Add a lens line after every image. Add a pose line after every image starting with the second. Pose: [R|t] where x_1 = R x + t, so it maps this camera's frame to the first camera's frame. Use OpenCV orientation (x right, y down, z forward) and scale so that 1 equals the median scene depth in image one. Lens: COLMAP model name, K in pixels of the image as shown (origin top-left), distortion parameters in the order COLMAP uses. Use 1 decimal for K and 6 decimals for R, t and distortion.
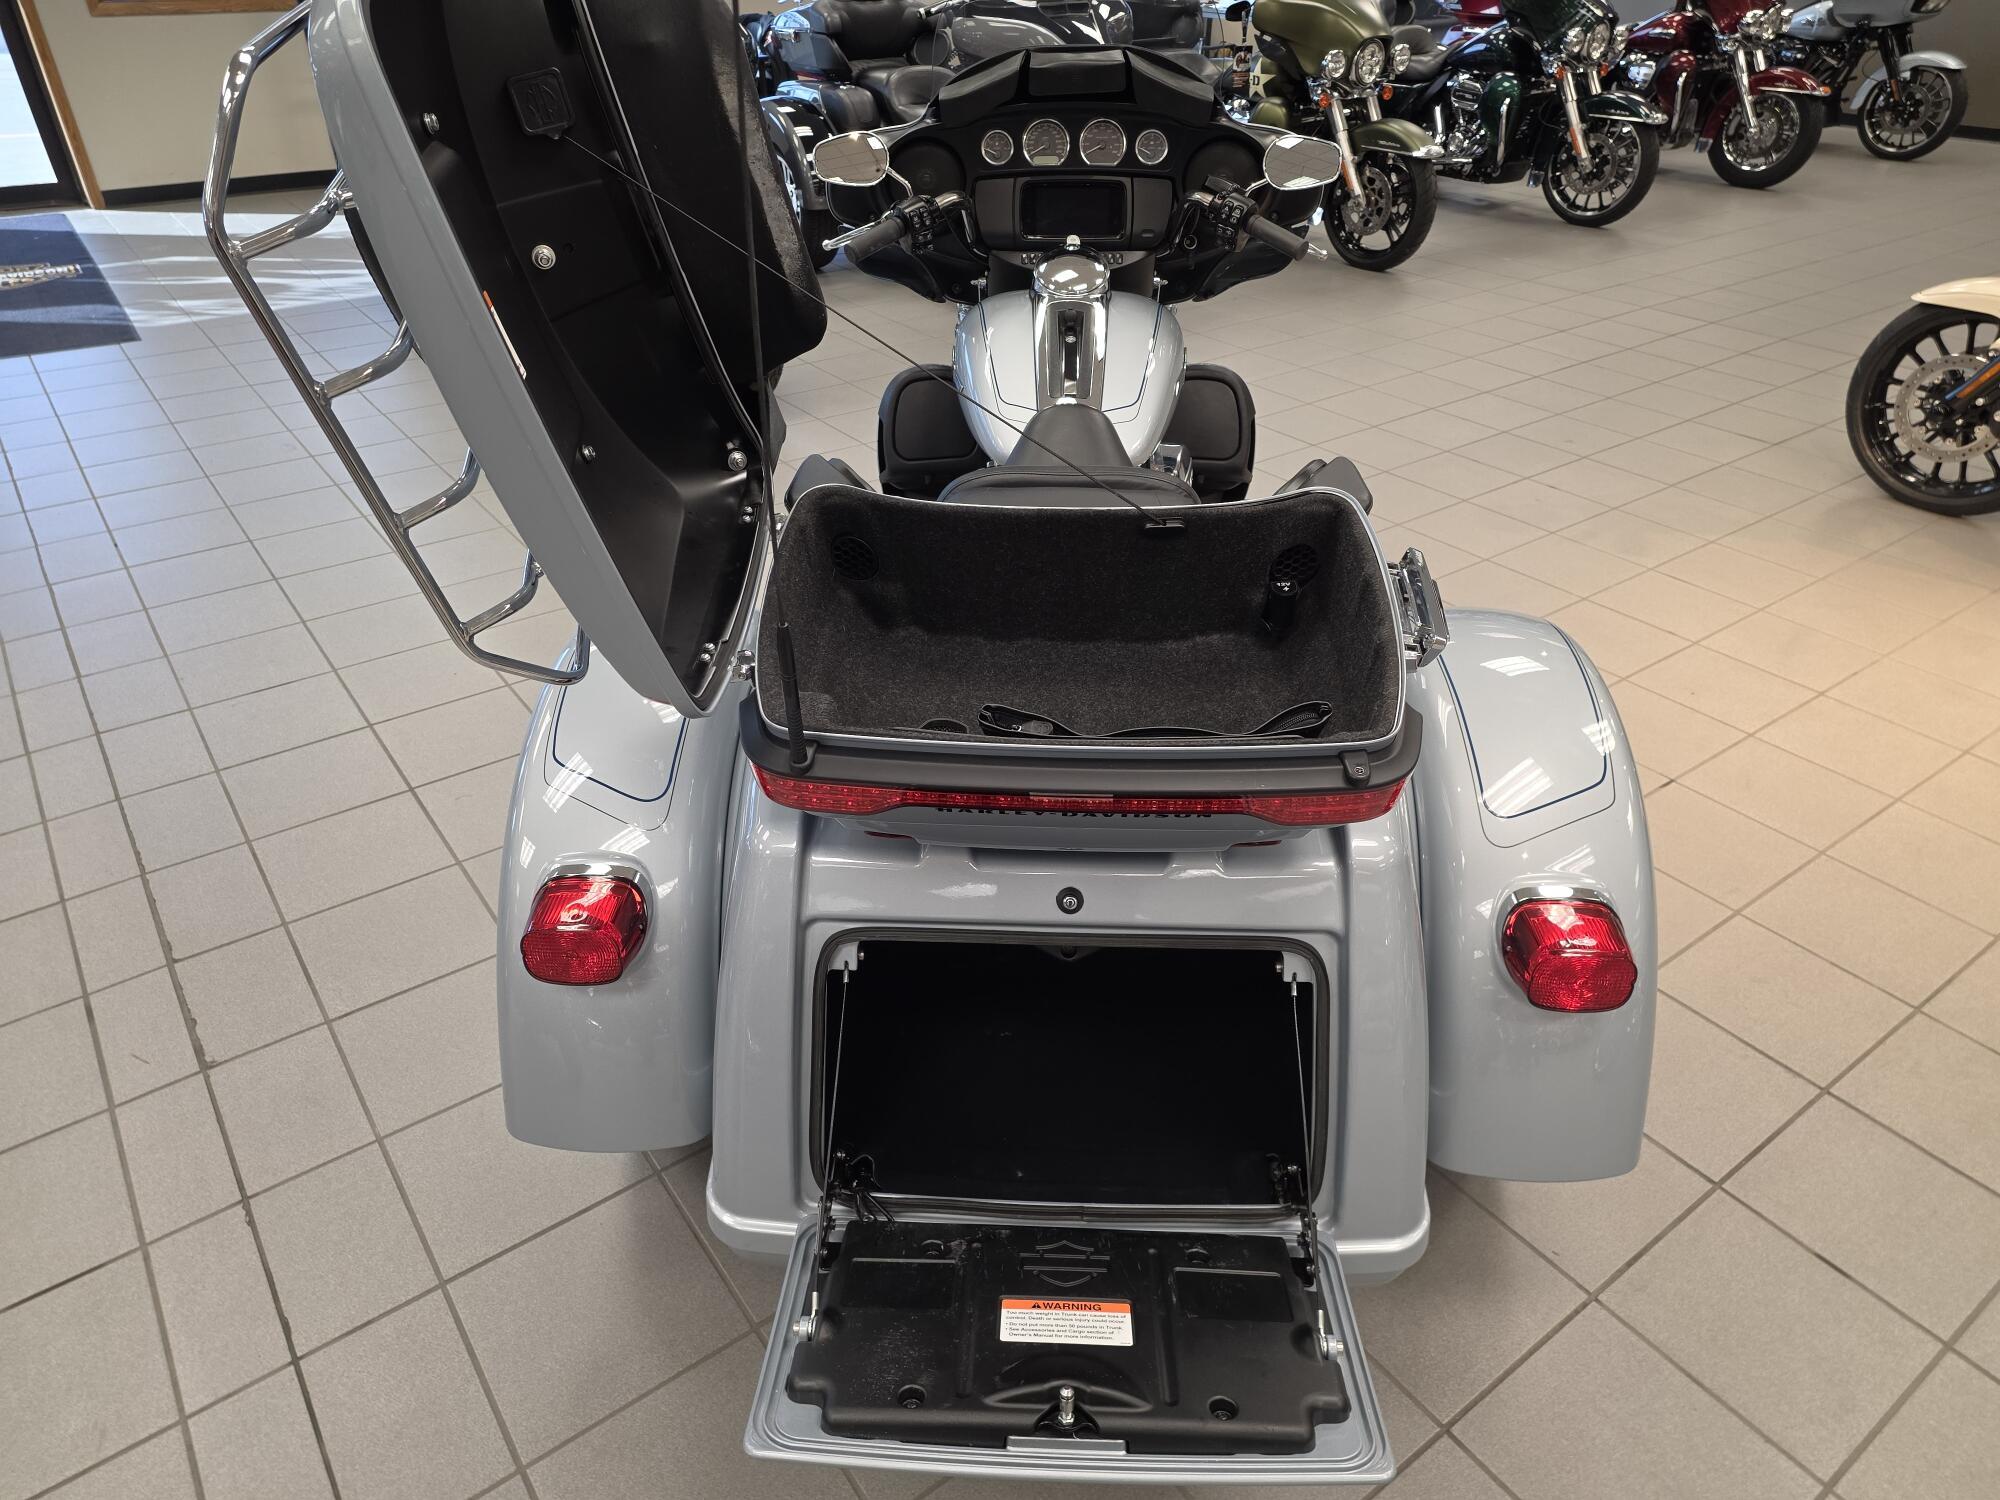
lens RADIAL K [[1331.6, 0, 1002.9], [0, 1331.6, 754.5], [0, 0, 1]] dist [0.017380, -0.000718]
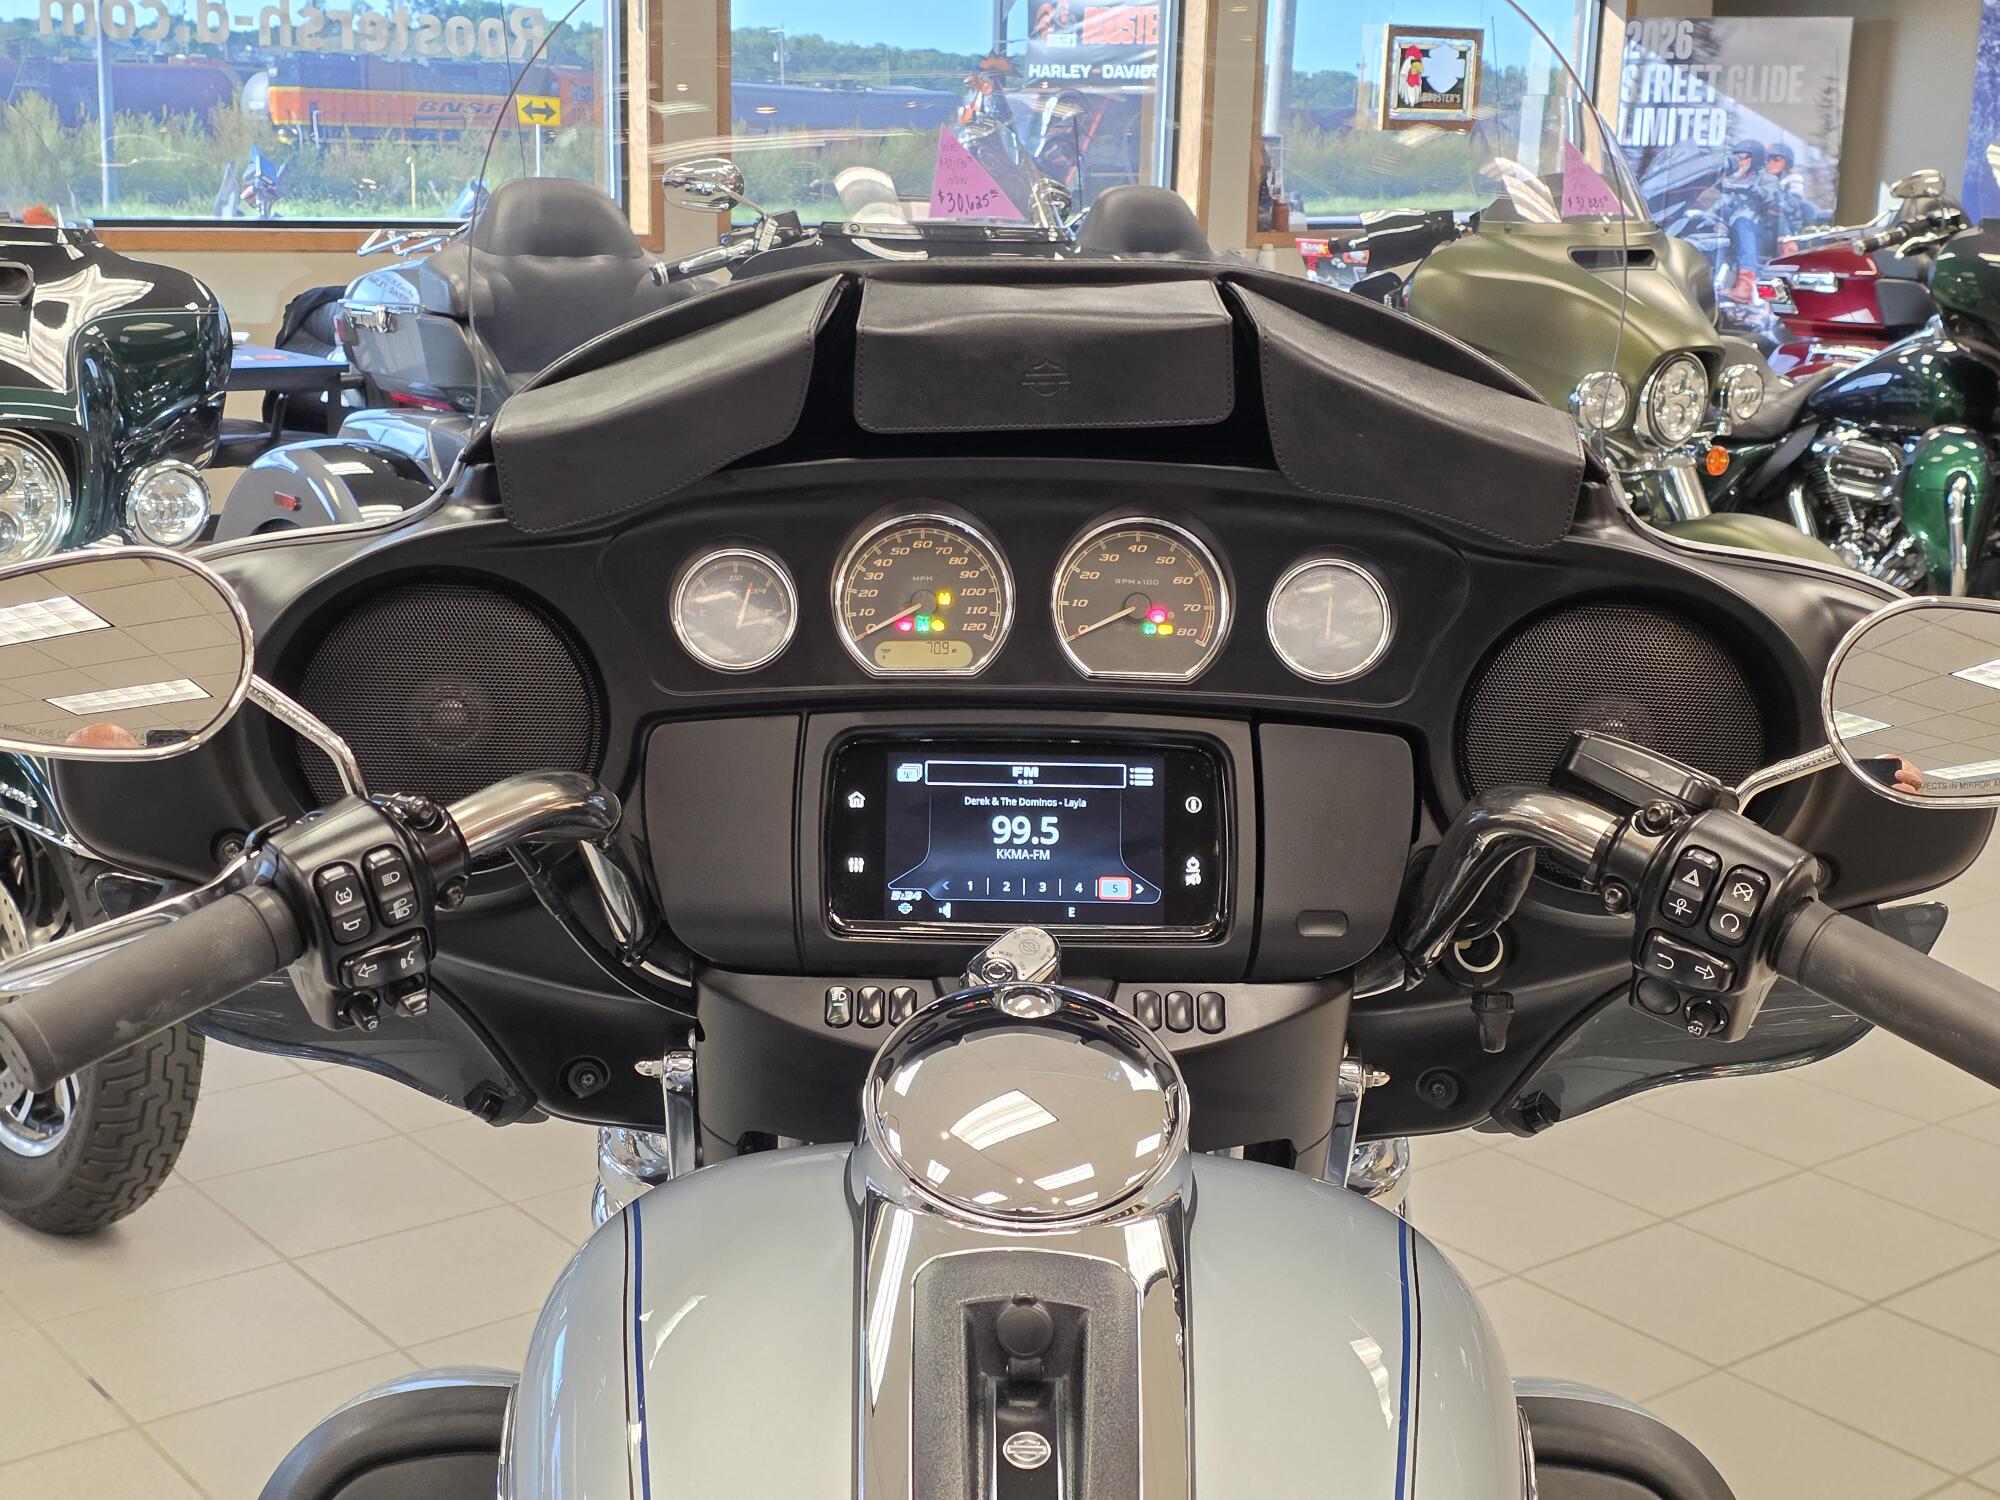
lens RADIAL K [[2639.8, 0, 990.0], [0, 2639.8, 743.8], [0, 0, 1]] dist [0.029883, 0.068444]
pose [[0.998981, 0.014285, 0.042820, 0.009943], [0.001247, 0.939508, -0.342524, -0.106031], [-0.045123, 0.342229, 0.938533, 0.219669]]
